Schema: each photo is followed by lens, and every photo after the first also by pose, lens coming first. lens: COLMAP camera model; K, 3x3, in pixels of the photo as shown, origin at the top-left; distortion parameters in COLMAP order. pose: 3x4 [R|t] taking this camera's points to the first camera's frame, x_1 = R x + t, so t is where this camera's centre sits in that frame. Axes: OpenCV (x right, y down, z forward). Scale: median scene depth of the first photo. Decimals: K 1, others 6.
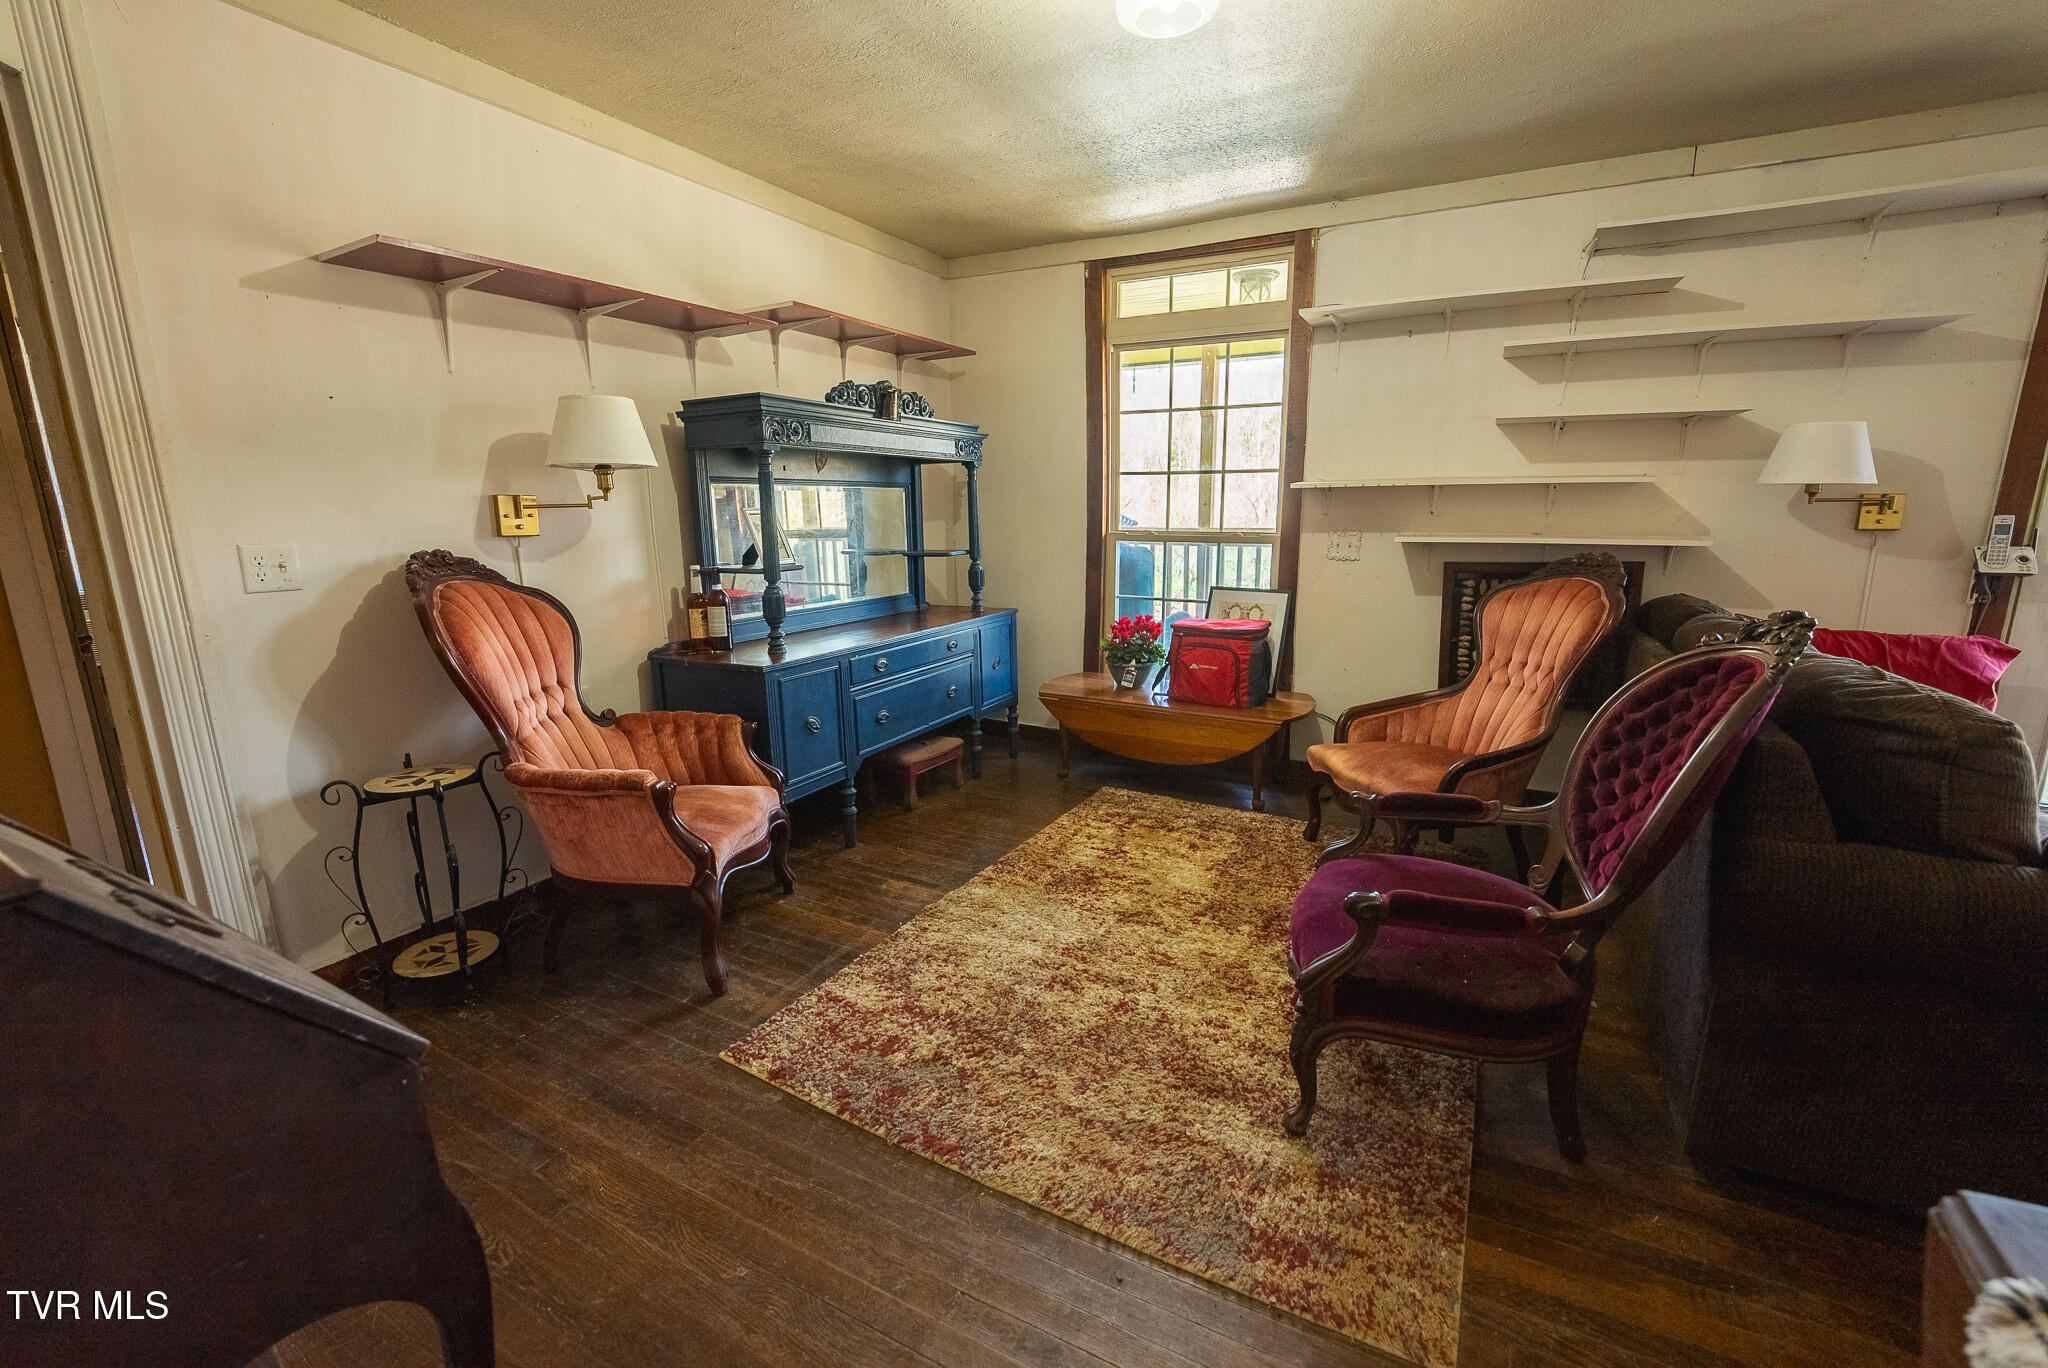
lens RADIAL K [[840.6, 0, 1032.6], [0, 840.6, 688.2], [0, 0, 1]] dist [-0.029251, 0.004424]
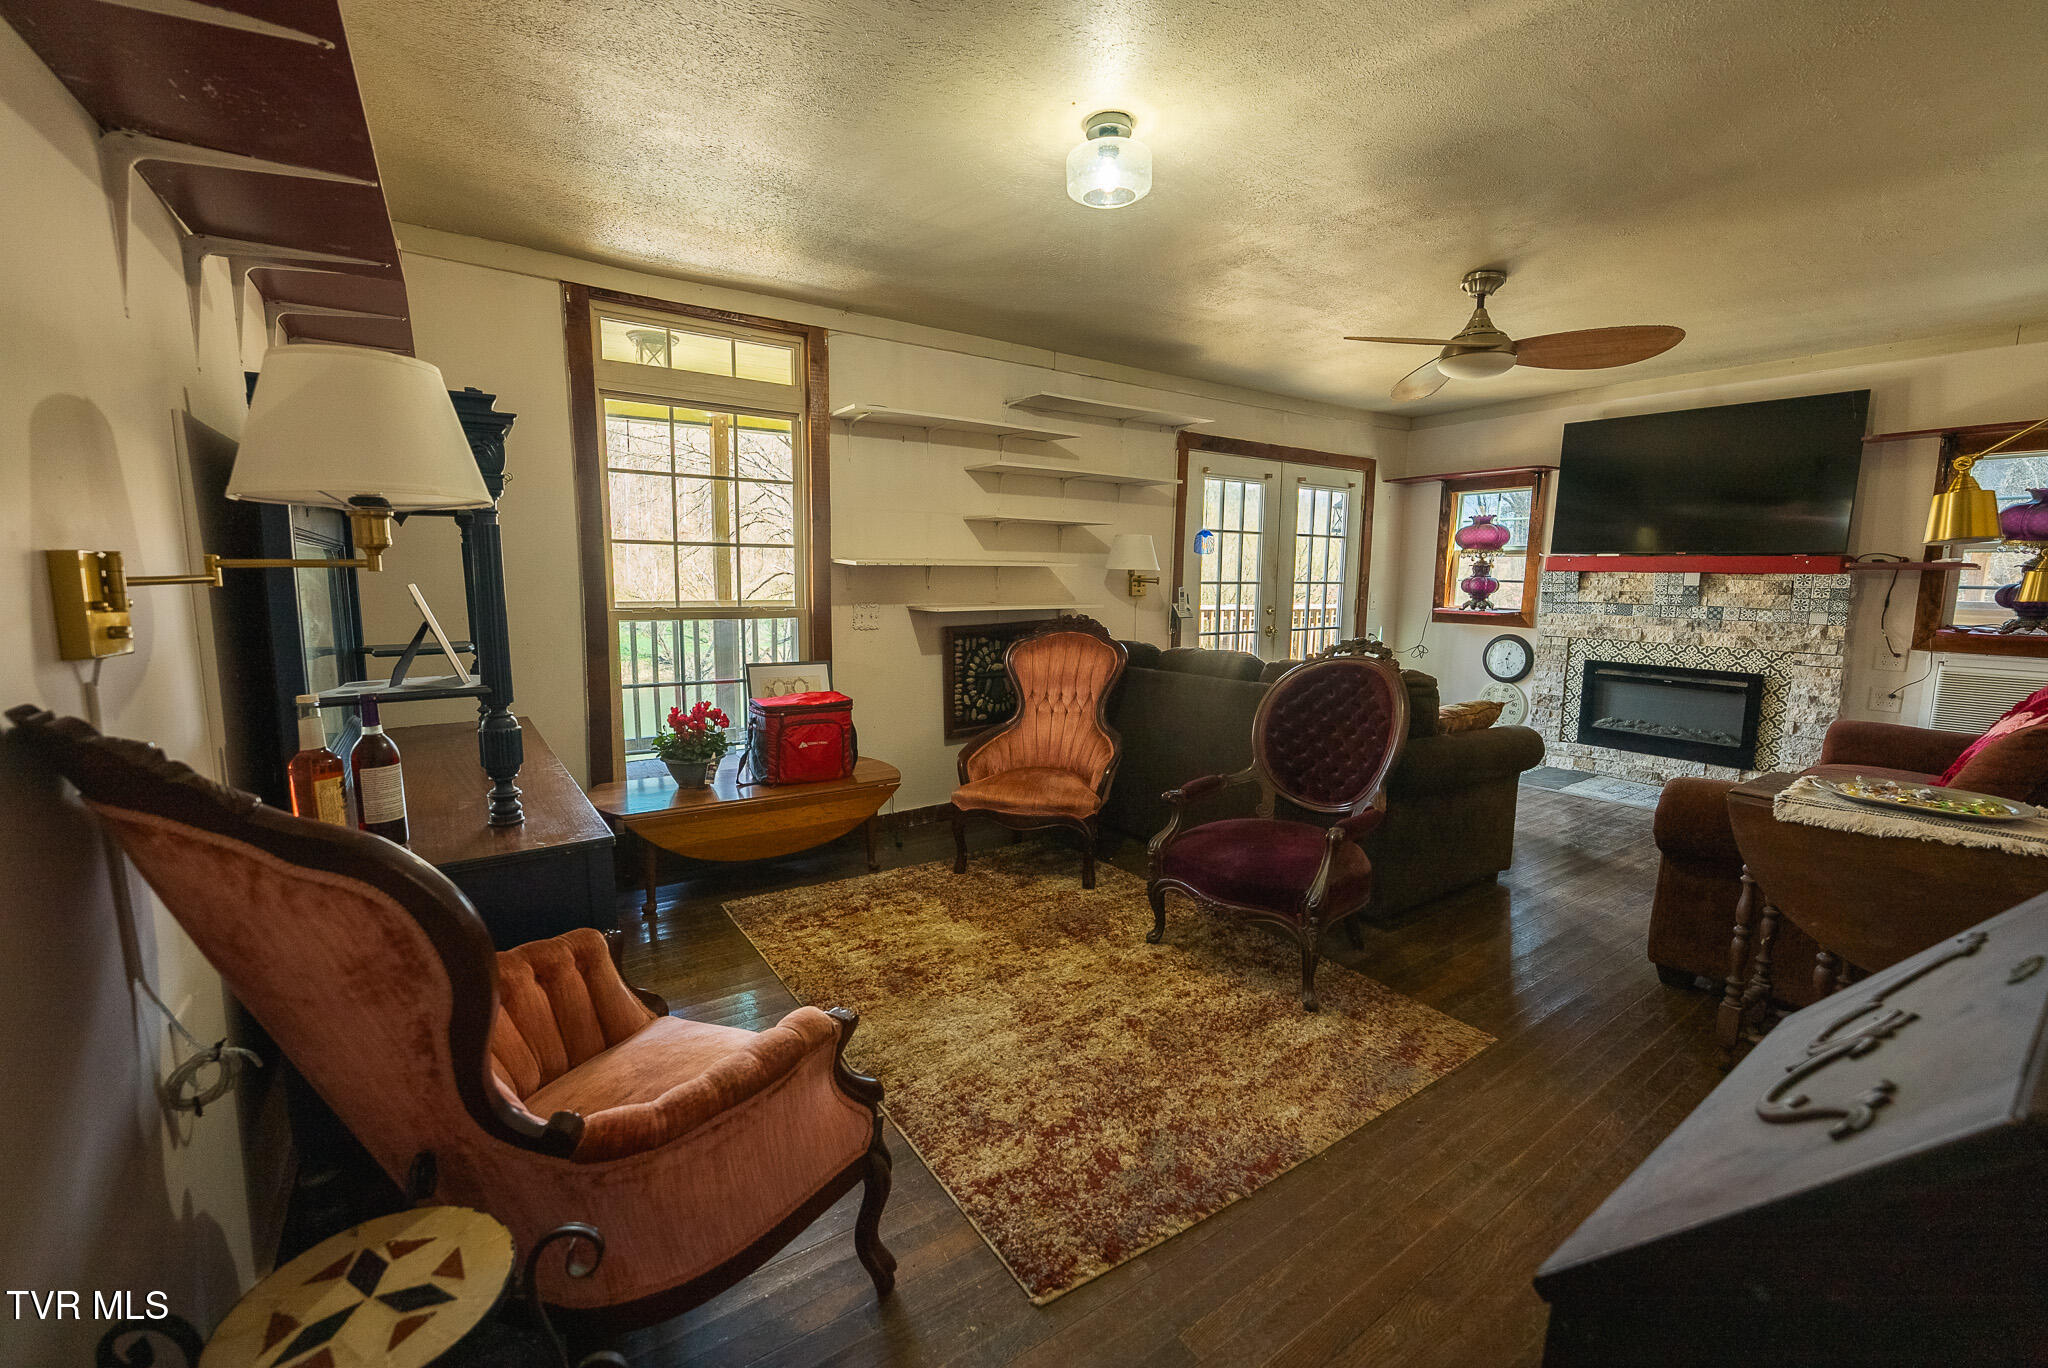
lens RADIAL K [[840.6, 0, 1033.2], [0, 840.6, 688.6], [0, 0, 1]] dist [-0.029251, 0.004424]
pose [[0.446297, -0.107138, 0.888448, -0.597331], [0.174130, 0.984228, 0.031216, -0.081946], [-0.877780, 0.140774, 0.457914, 0.350174]]
